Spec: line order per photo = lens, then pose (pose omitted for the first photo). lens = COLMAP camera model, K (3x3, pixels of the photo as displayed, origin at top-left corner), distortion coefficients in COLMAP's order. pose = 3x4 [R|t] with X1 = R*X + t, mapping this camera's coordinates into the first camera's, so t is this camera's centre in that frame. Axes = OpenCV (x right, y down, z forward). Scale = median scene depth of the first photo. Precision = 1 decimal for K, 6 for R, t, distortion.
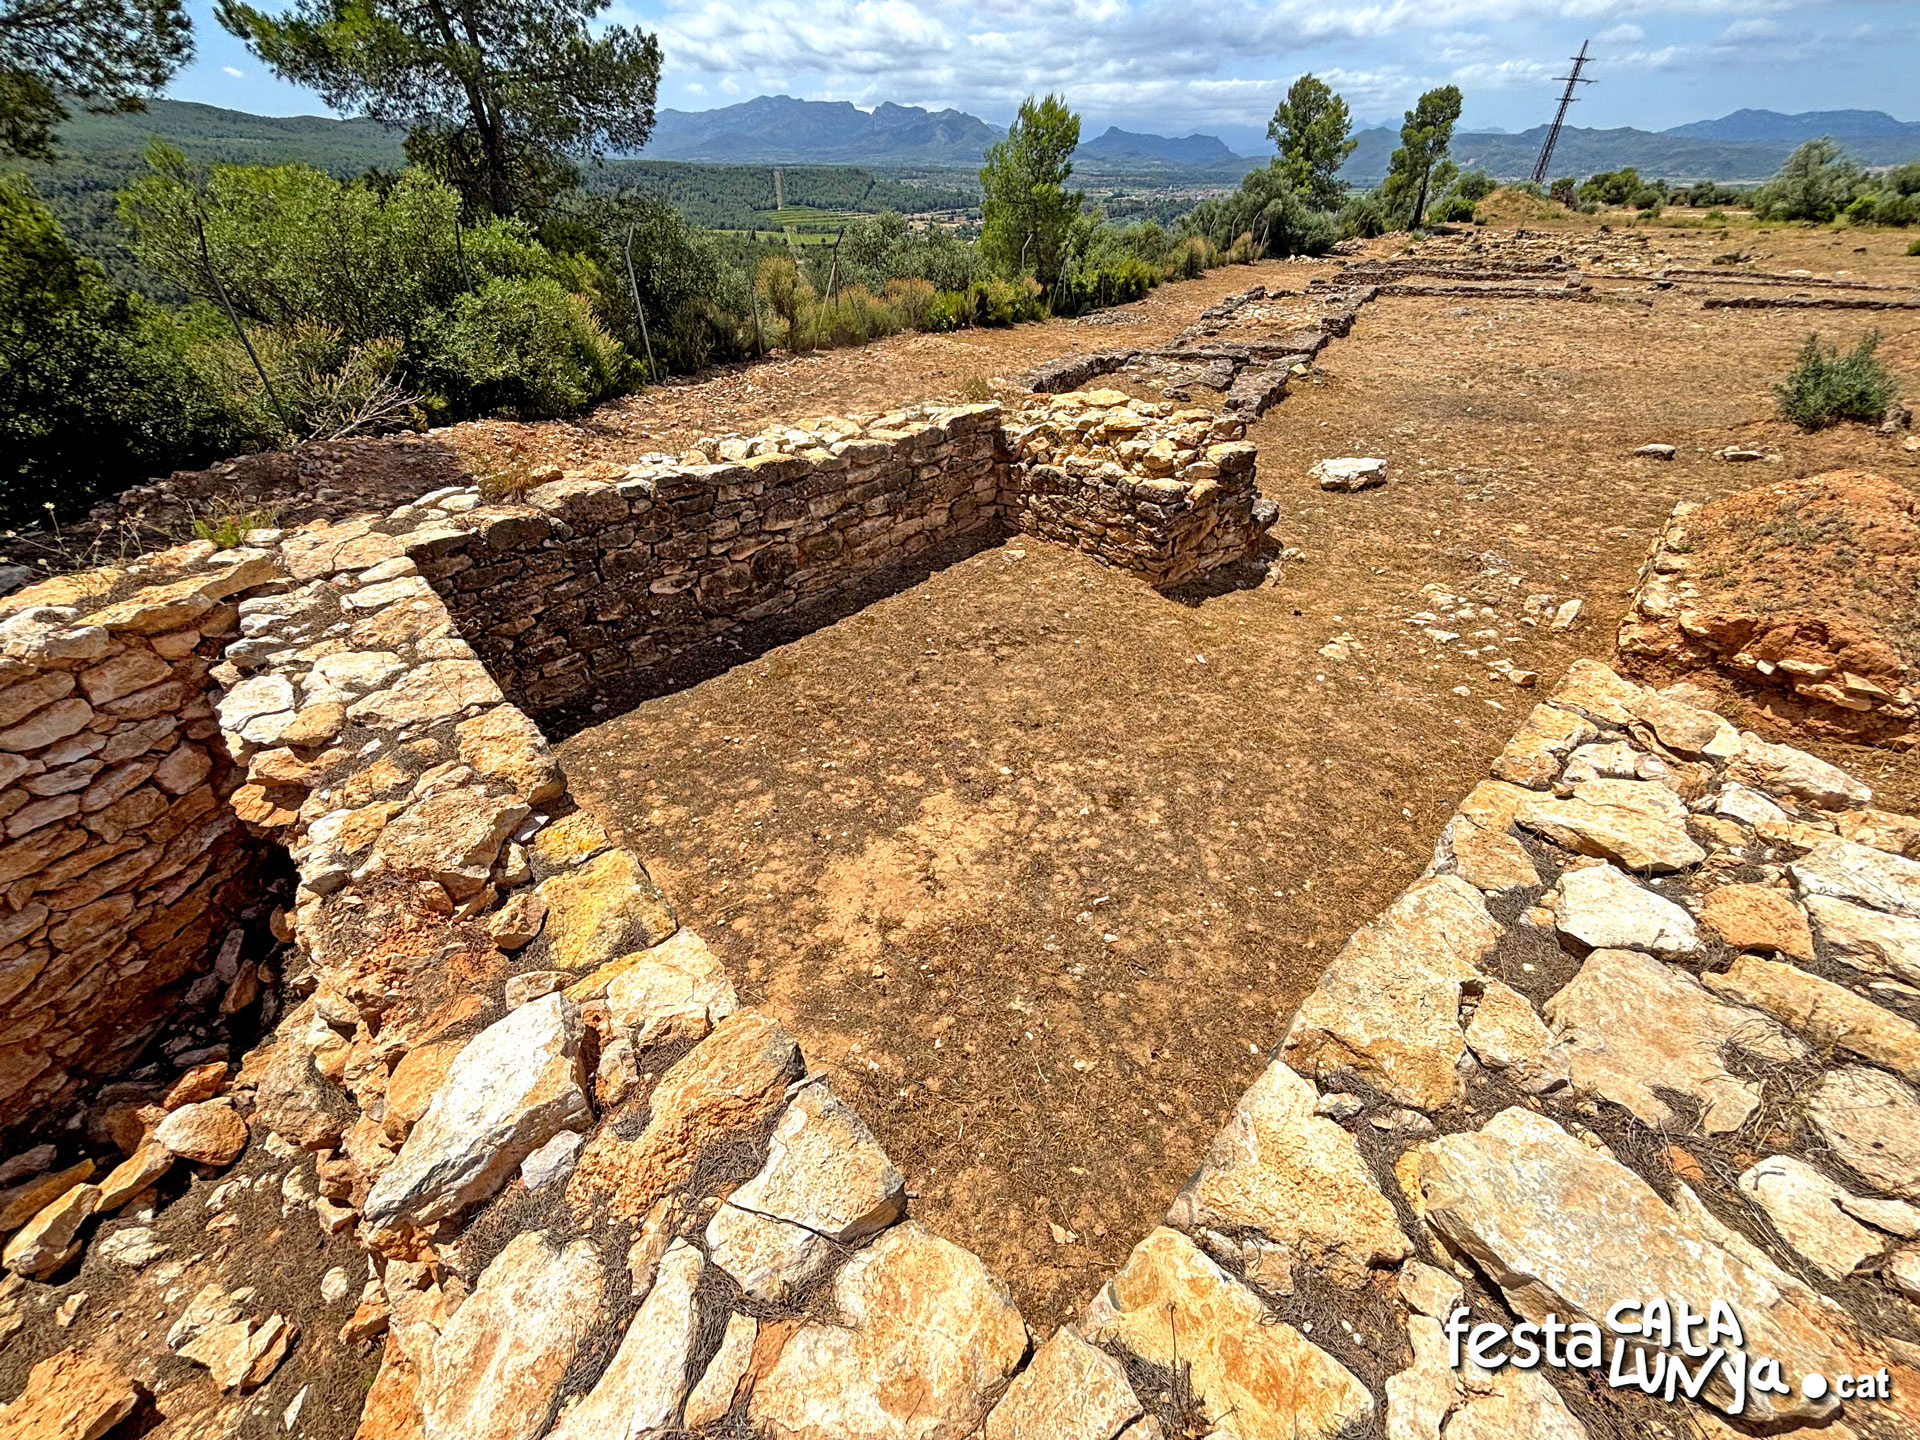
lens RADIAL K [[767.8, 0, 967.1], [0, 767.8, 732.6], [0, 0, 1]] dist [-0.001839, -0.000058]
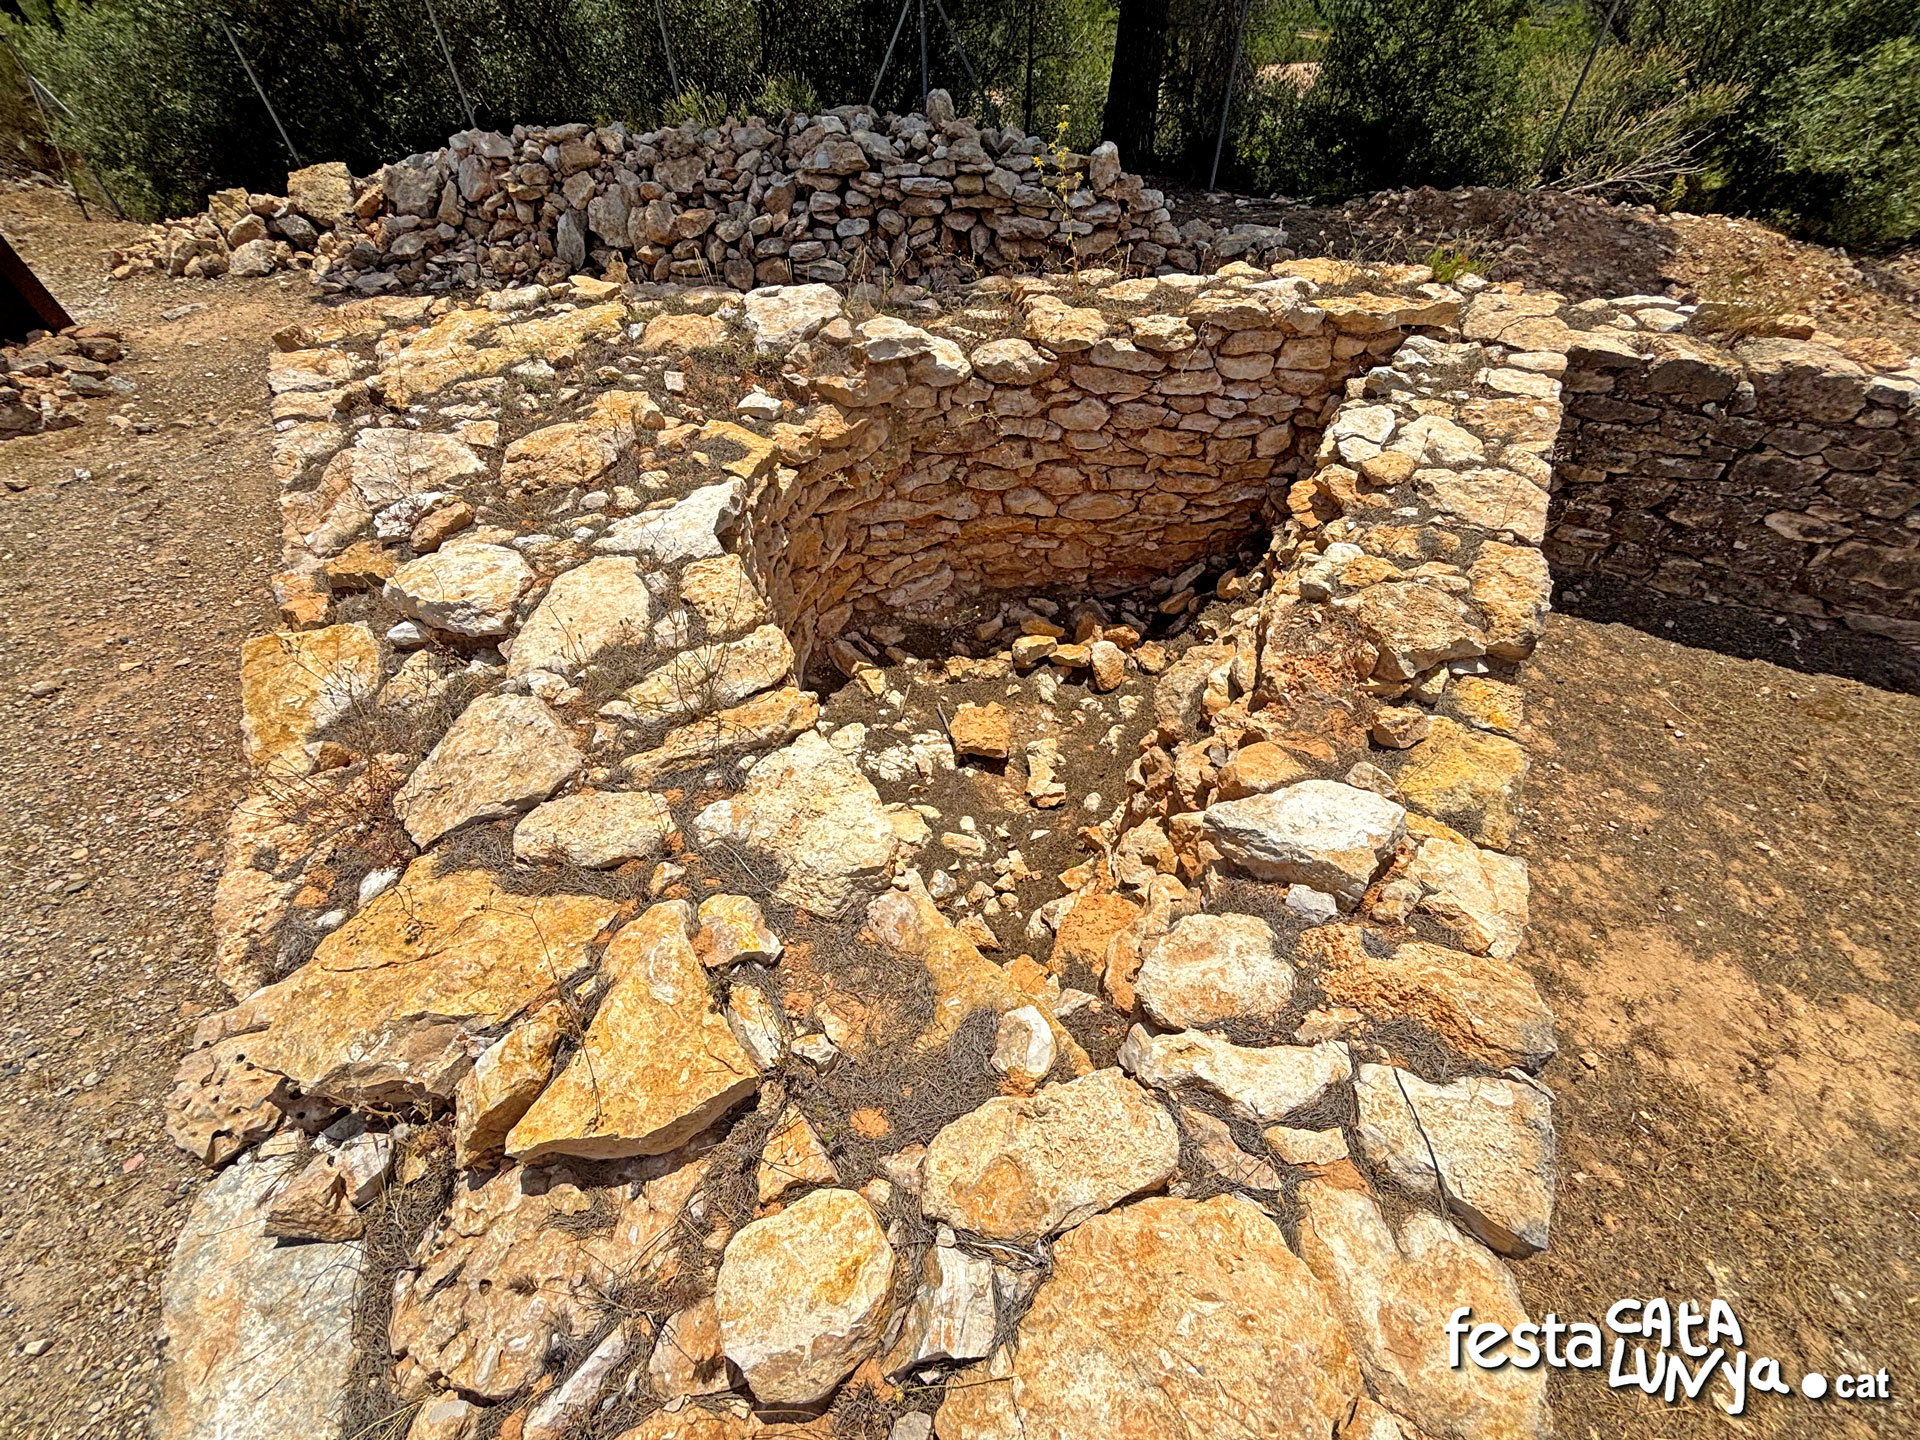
lens RADIAL K [[767.8, 0, 967.1], [0, 767.8, 732.6], [0, 0, 1]] dist [-0.001839, -0.000058]
pose [[0.319810, 0.709883, -0.627526, -0.069926], [-0.545167, 0.679560, 0.490909, 0.037906], [0.774929, 0.185109, 0.604334, -0.087270]]
